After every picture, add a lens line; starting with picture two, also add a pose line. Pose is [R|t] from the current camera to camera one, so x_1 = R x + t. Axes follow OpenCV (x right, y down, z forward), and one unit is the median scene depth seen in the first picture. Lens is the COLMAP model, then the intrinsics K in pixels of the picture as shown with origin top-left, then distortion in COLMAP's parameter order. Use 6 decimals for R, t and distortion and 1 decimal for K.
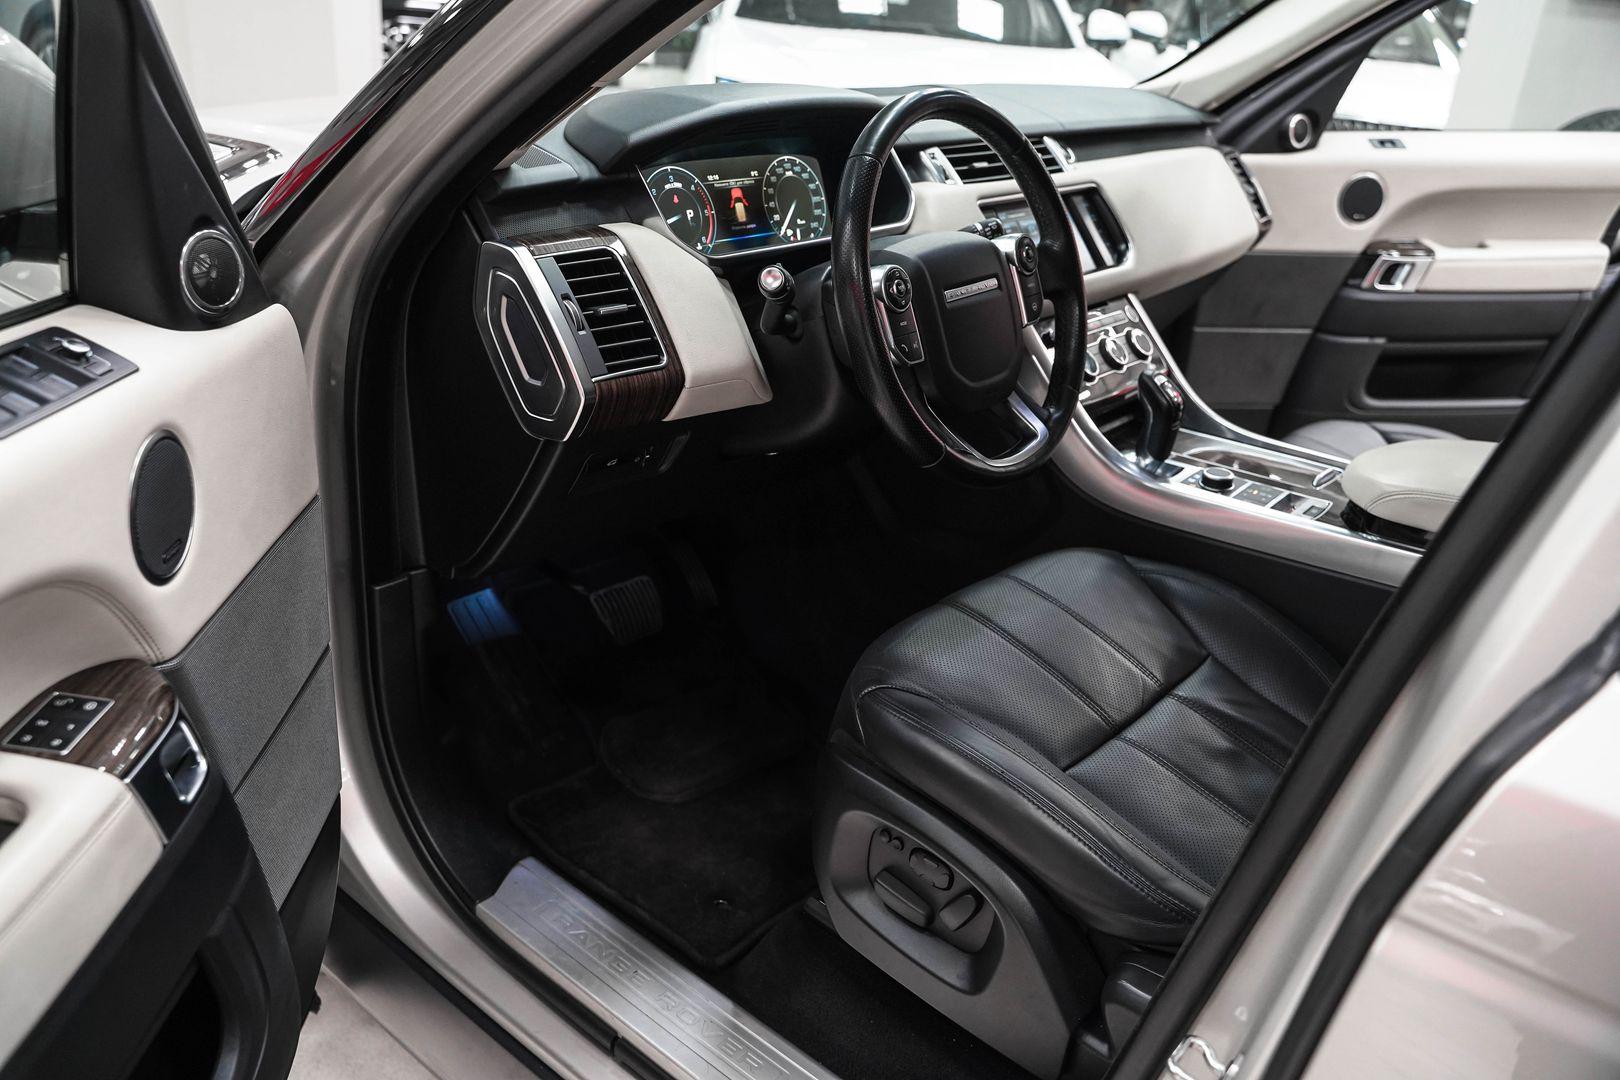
lens RADIAL K [[1296.1, 0, 810.0], [0, 1296.1, 540.0], [0, 0, 1]] dist [-0.124395, 0.092351]
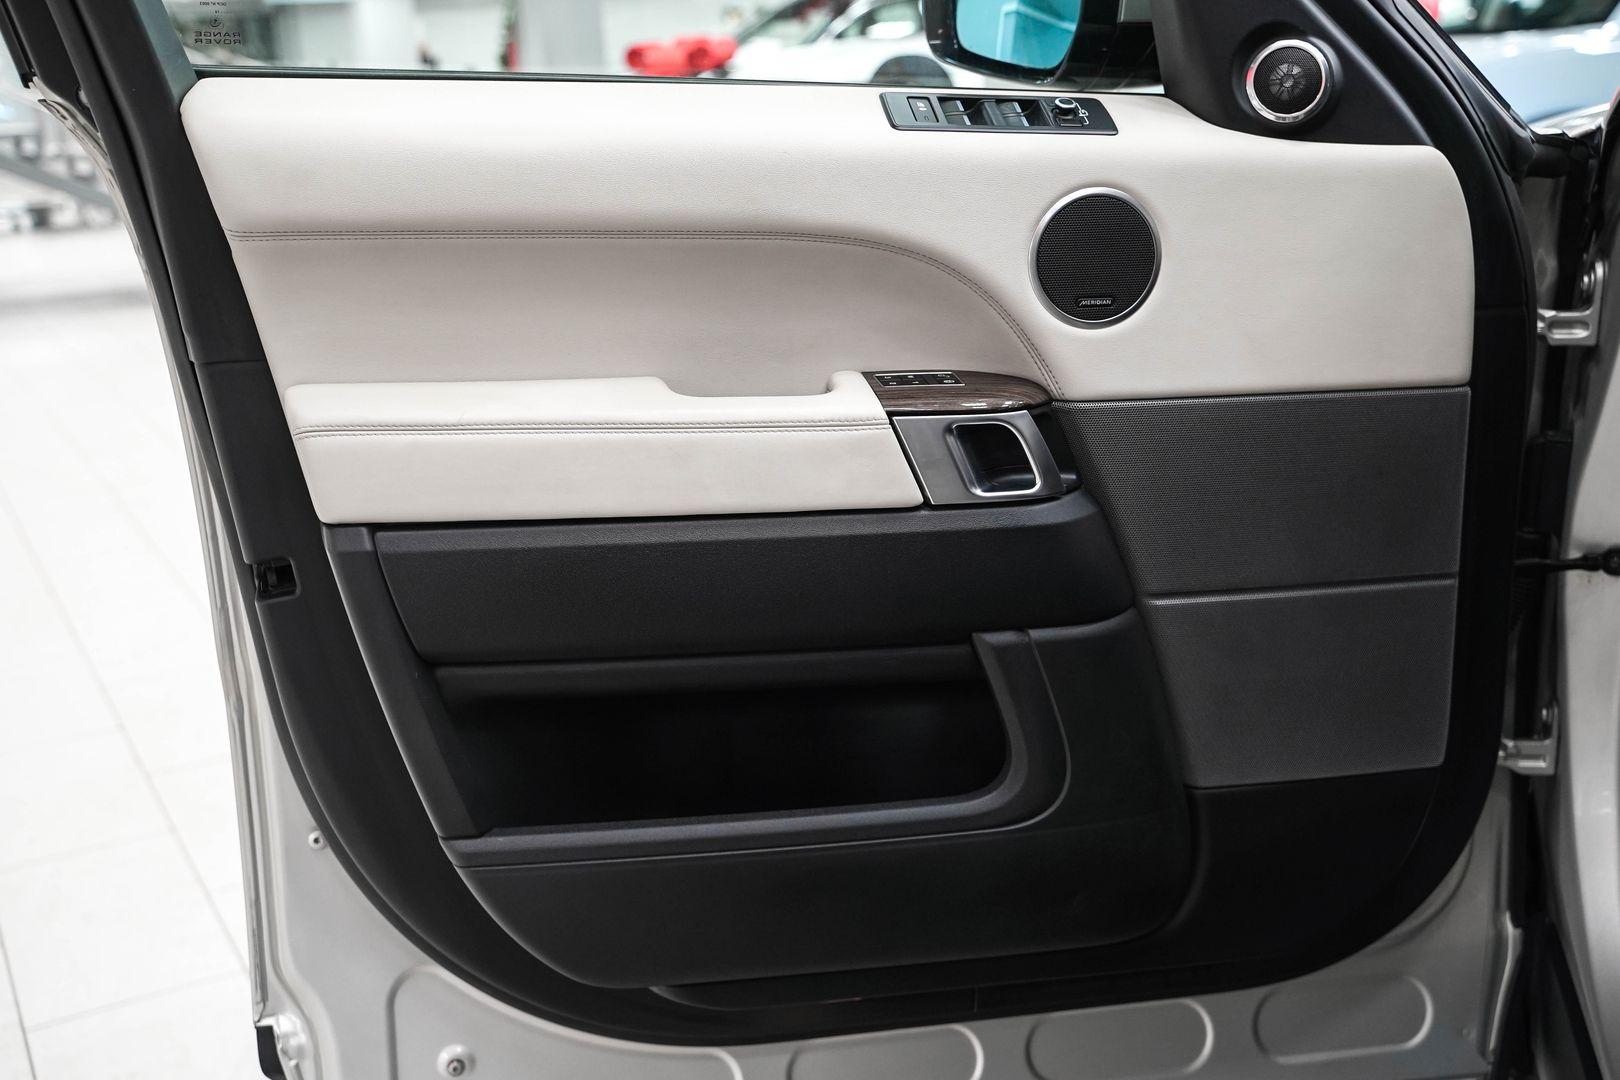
lens RADIAL K [[1766.4, 0, 810.0], [0, 1766.4, 540.0], [0, 0, 1]] dist [-0.037365, 0.164531]
pose [[0.141654, 0.172141, -0.974834, 0.570399], [-0.364064, 0.924807, 0.110405, 0.071147], [0.920539, 0.339263, 0.193673, 0.306195]]
